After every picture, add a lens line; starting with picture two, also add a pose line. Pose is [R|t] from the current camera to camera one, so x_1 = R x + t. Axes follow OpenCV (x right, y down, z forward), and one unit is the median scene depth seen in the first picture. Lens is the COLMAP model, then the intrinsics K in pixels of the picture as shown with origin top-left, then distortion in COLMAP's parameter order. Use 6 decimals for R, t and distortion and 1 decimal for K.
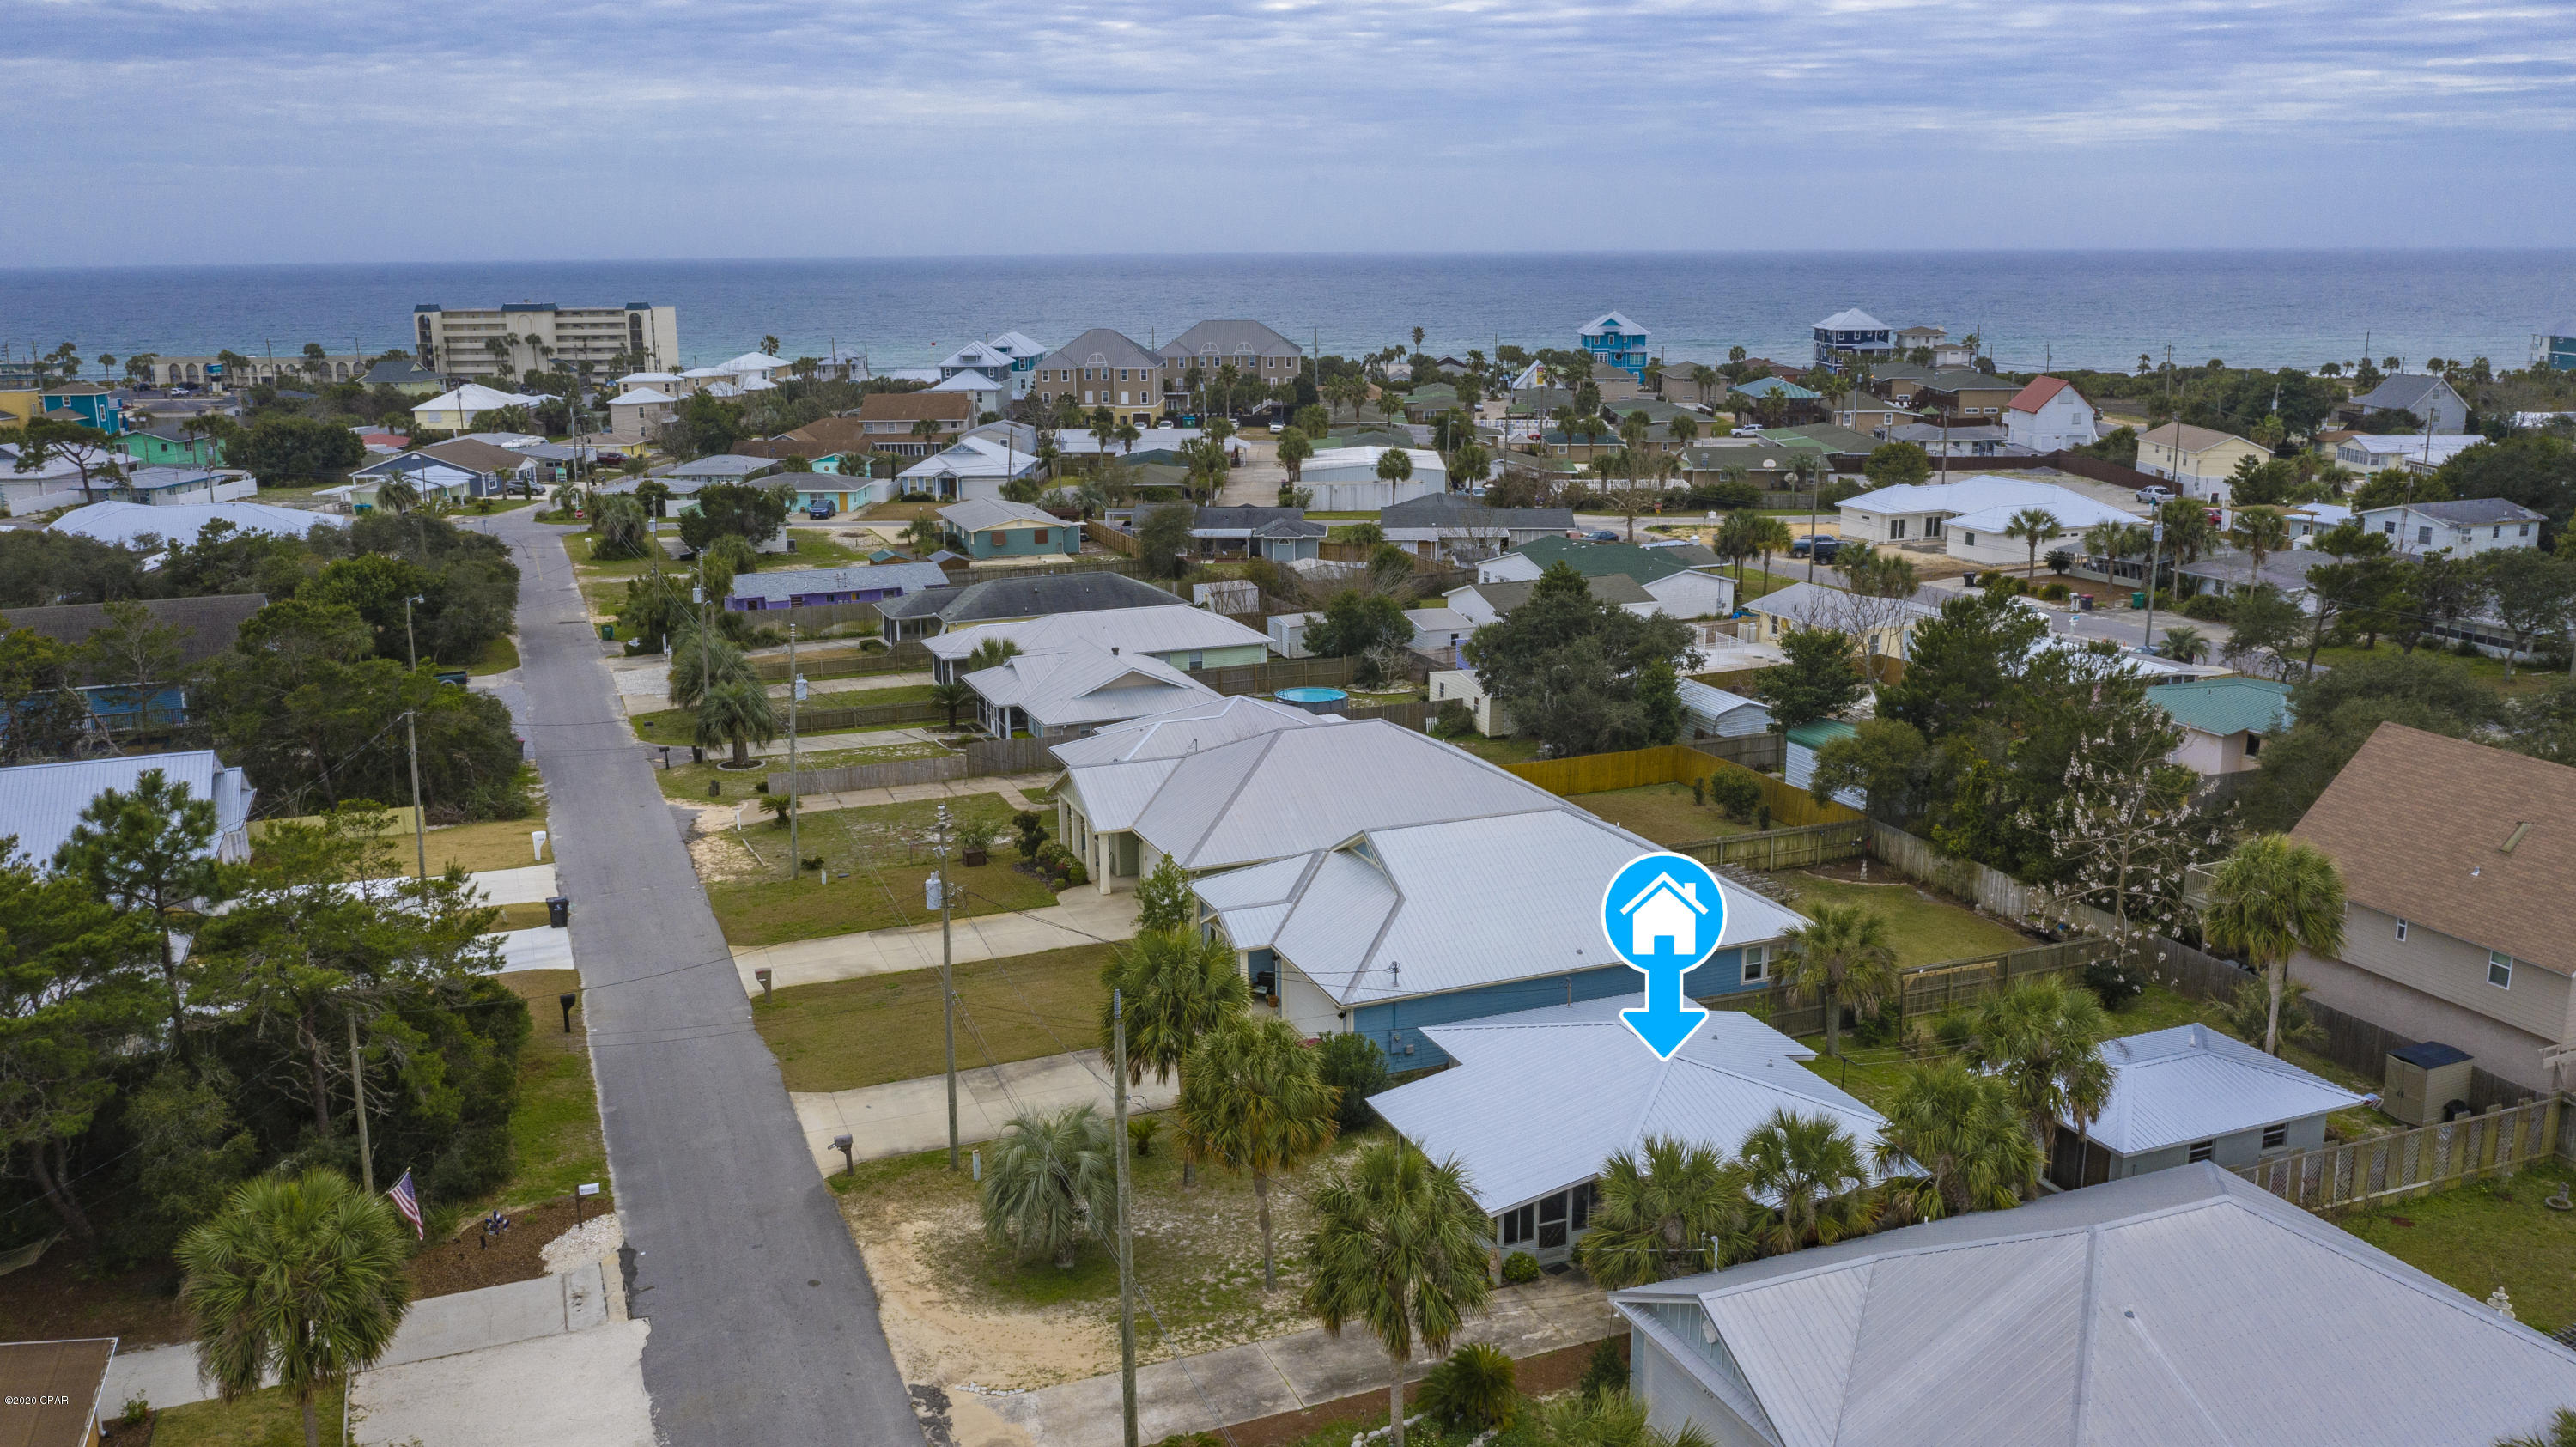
lens RADIAL K [[2040.5, 0, 1288.0], [0, 2040.5, 723.5], [0, 0, 1]] dist [-0.019131, 0.005430]
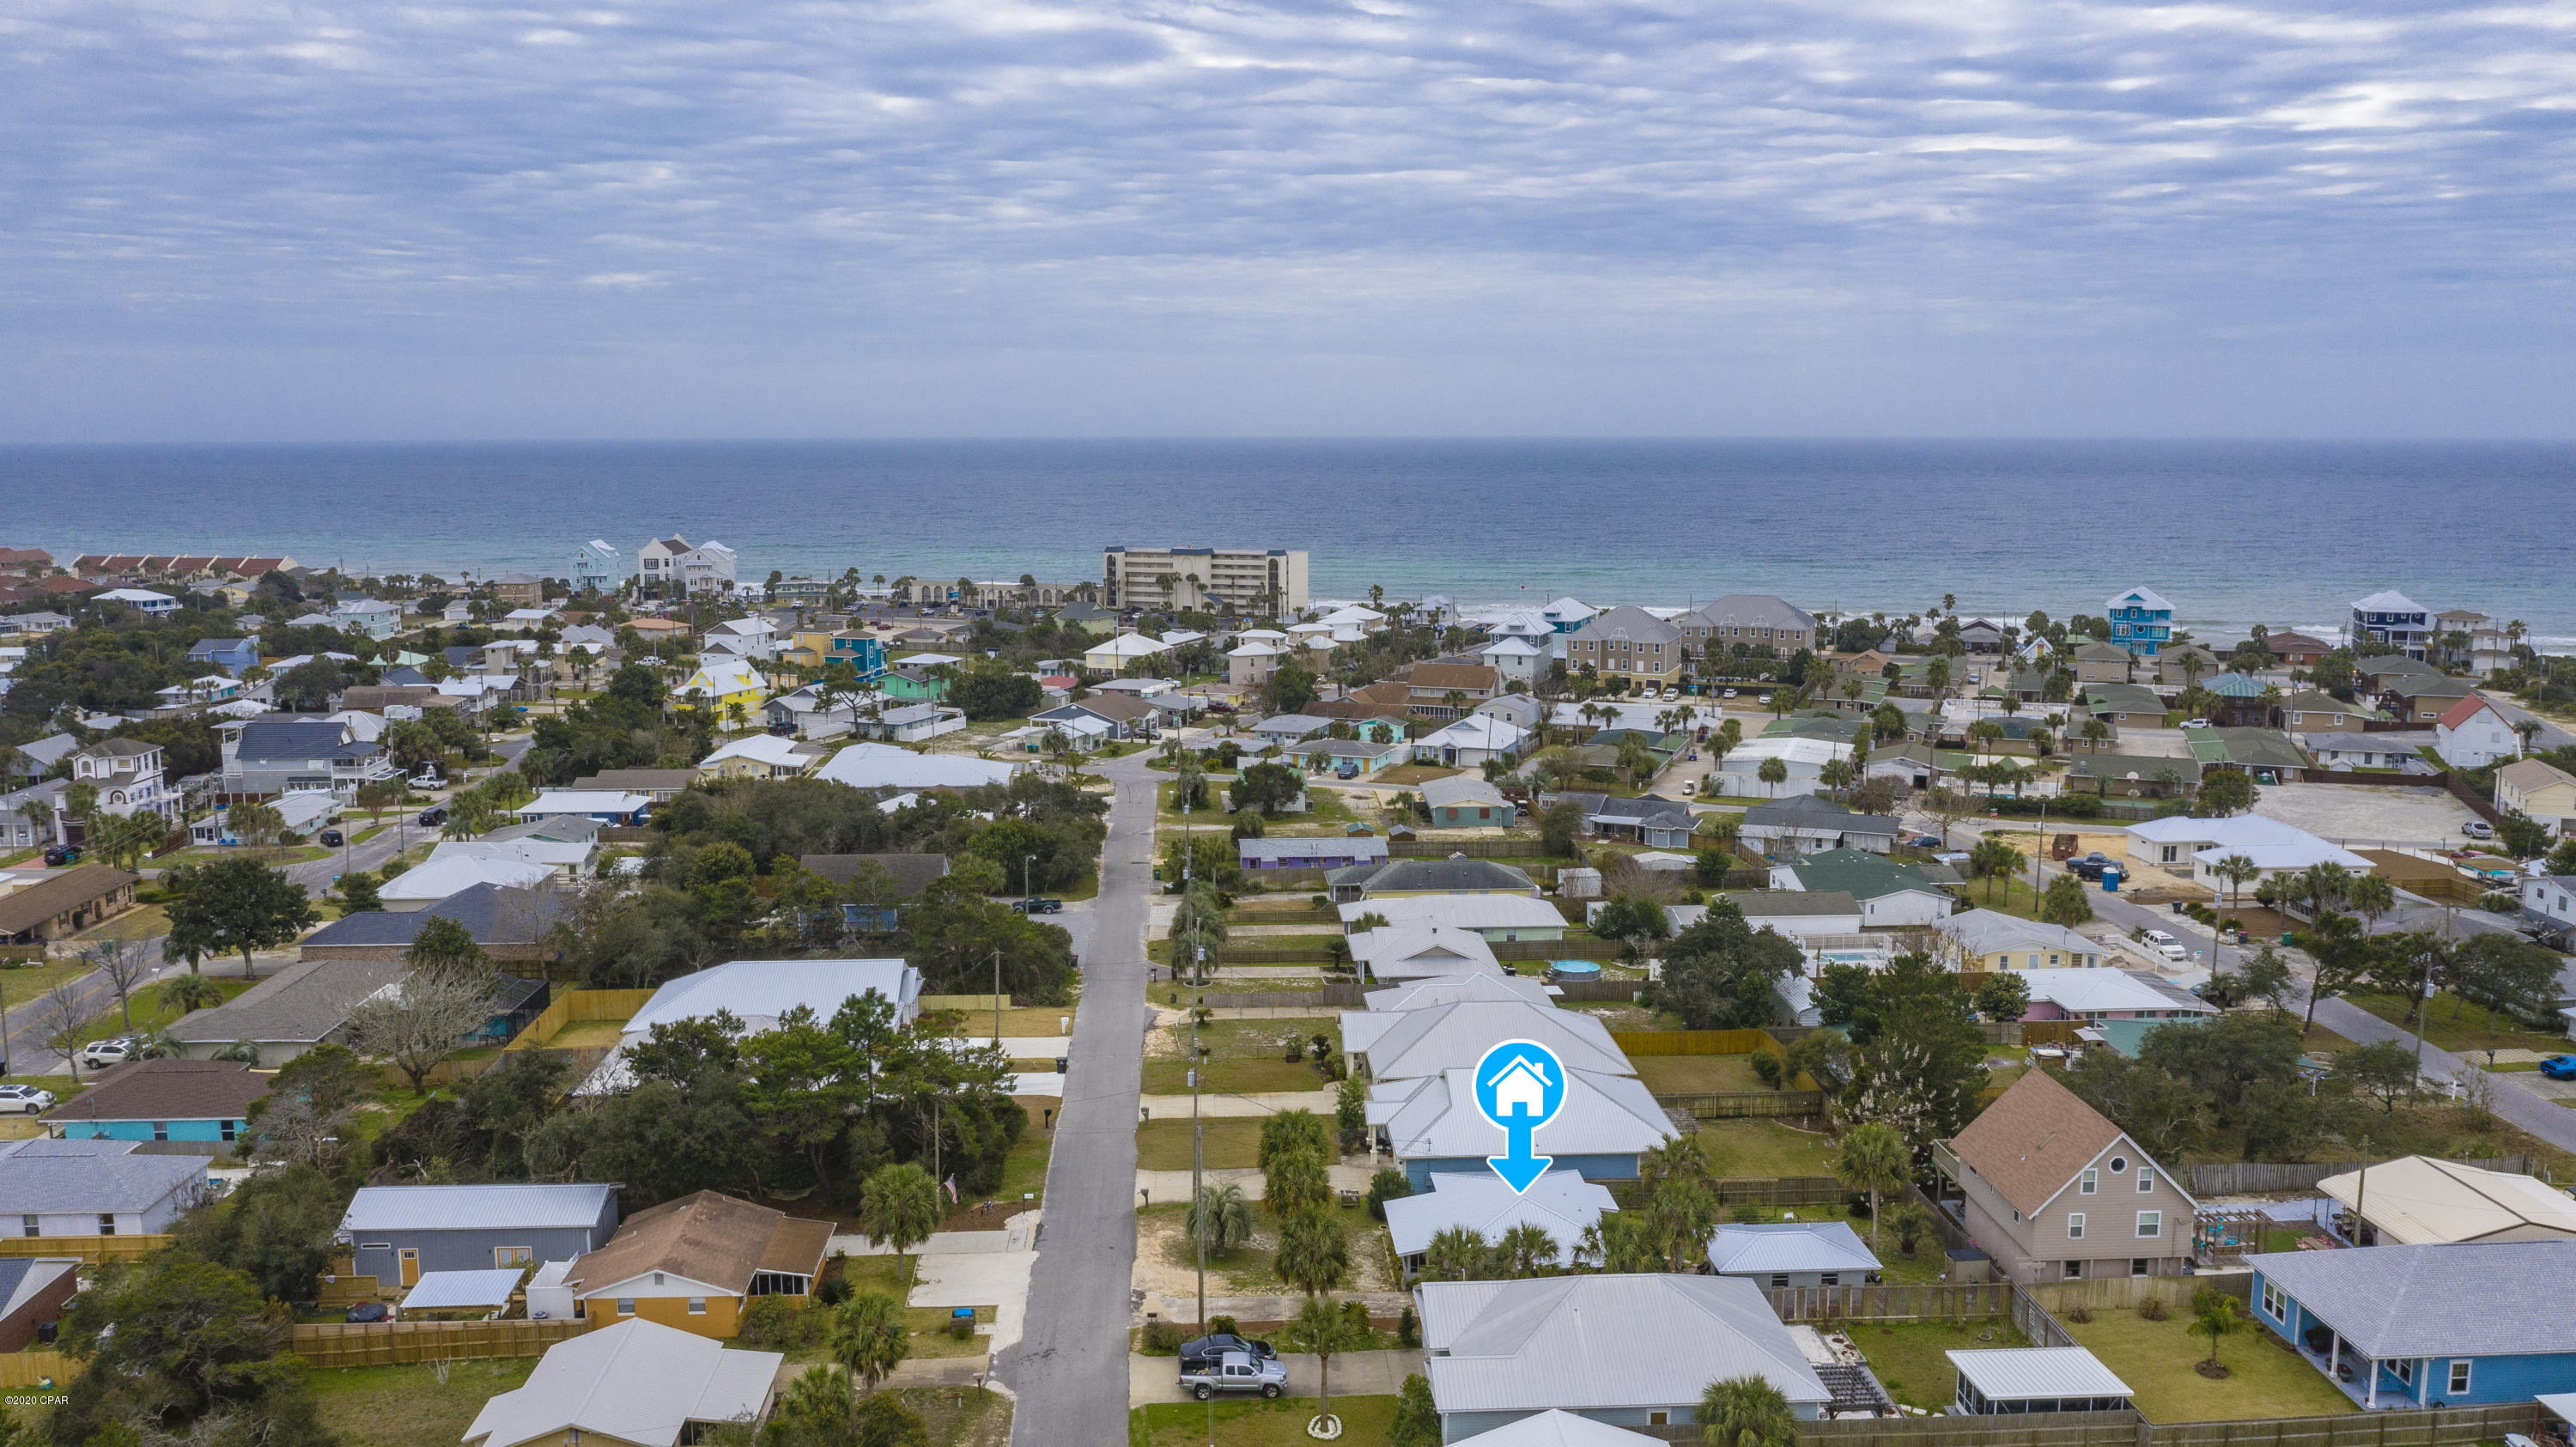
lens RADIAL K [[2040.5, 0, 1288.0], [0, 2040.5, 723.5], [0, 0, 1]] dist [-0.019131, 0.005430]
pose [[0.947519, 0.051340, -0.315549, 0.317016], [-0.078211, 0.994254, -0.073083, -0.075719], [0.309984, 0.093927, 0.946091, -0.562881]]
